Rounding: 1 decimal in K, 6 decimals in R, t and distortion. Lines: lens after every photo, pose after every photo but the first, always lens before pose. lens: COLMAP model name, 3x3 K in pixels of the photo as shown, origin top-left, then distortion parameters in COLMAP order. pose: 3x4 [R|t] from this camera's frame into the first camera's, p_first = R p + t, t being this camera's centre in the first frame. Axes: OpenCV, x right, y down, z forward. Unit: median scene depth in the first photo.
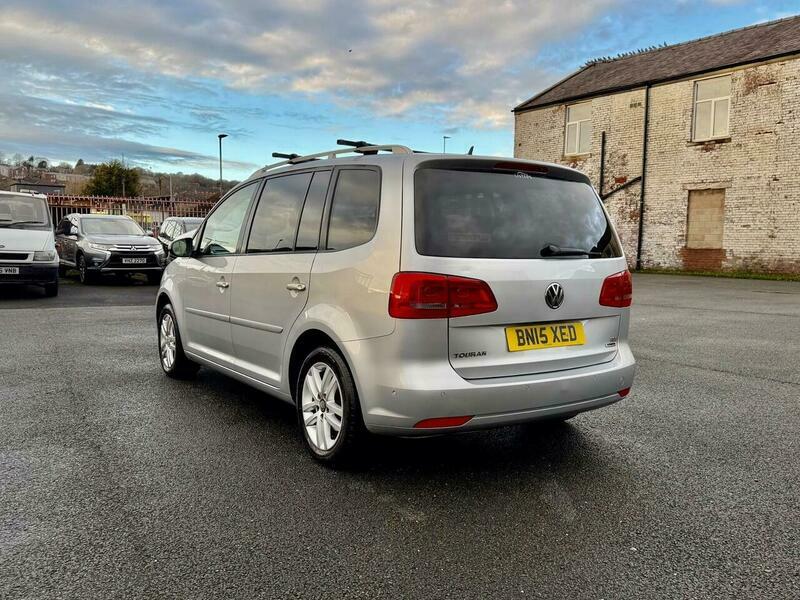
lens RADIAL K [[683.5, 0, 419.2], [0, 683.5, 301.8], [0, 0, 1]] dist [0.018967, -0.001391]
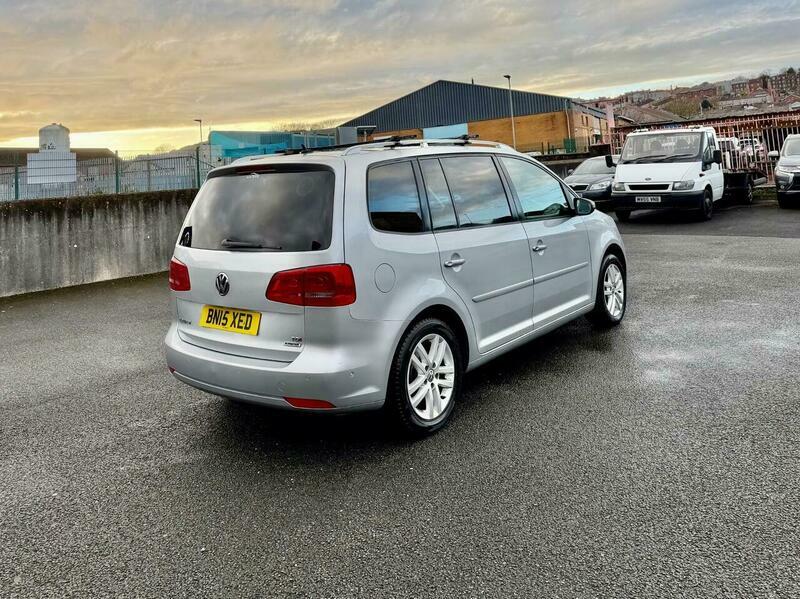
lens RADIAL K [[630.6, 0, 381.2], [0, 630.6, 91.3], [0, 0, 1]] dist [-0.003083, 0.002185]
pose [[0.248342, -0.162407, -0.954961, 1.156705], [-0.007327, 0.985502, -0.169507, -0.131983], [0.968645, 0.049093, 0.243552, 0.842335]]
